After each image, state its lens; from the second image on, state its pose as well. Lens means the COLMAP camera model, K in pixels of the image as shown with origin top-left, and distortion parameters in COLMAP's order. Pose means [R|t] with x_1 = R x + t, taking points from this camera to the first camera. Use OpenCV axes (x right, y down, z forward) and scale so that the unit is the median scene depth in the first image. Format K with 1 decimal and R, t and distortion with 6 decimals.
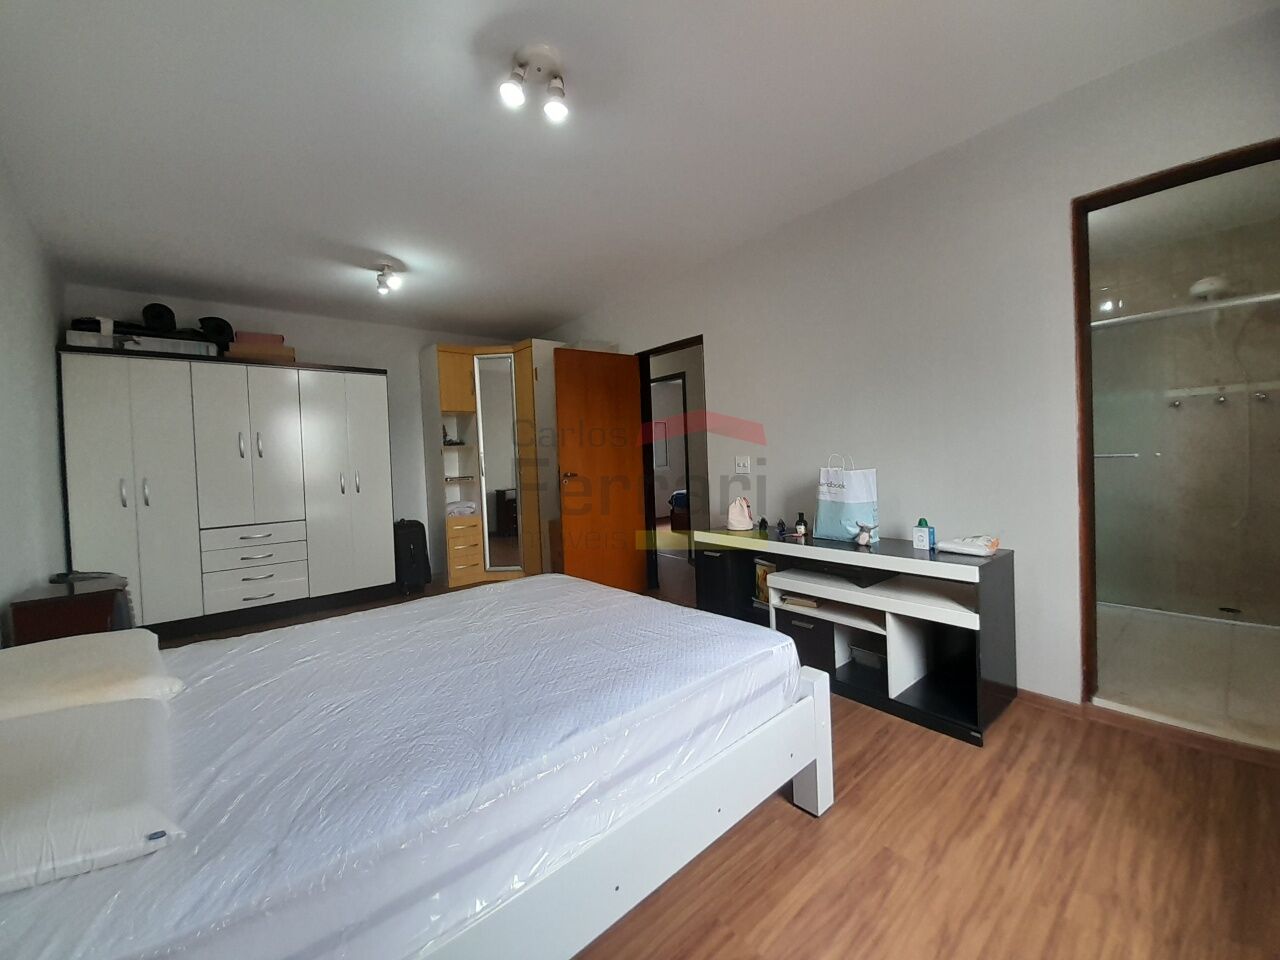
lens RADIAL K [[498.9, 0, 650.0], [0, 498.9, 466.4], [0, 0, 1]] dist [0.018983, -0.017855]
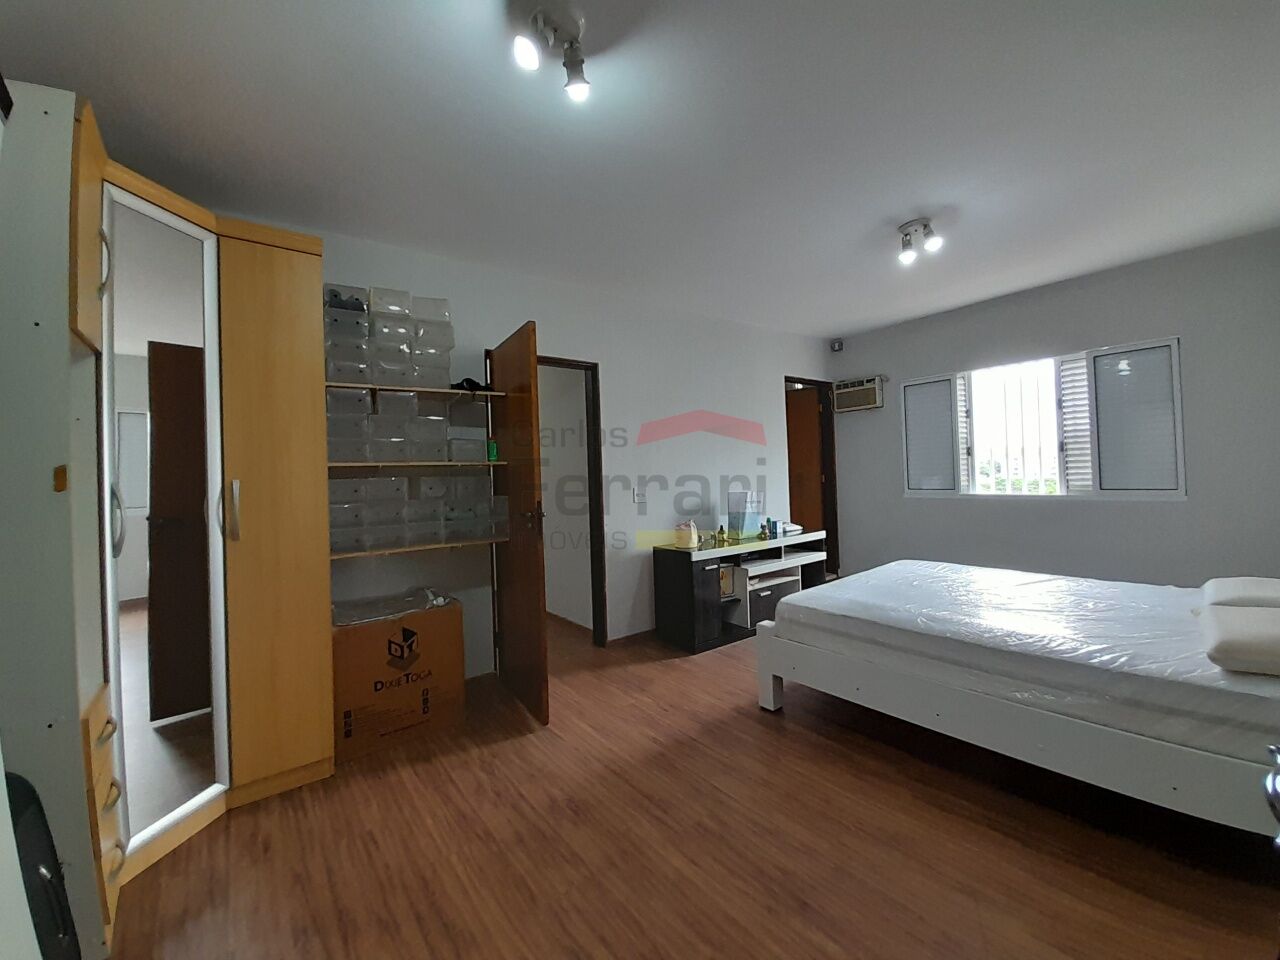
lens RADIAL K [[498.9, 0, 650.0], [0, 498.9, 466.4], [0, 0, 1]] dist [0.018983, -0.017855]
pose [[0.045487, 0.049412, 0.997742, -1.226065], [0.048475, 0.997490, -0.051610, -0.009754], [-0.997788, 0.050713, 0.042978, 1.239487]]
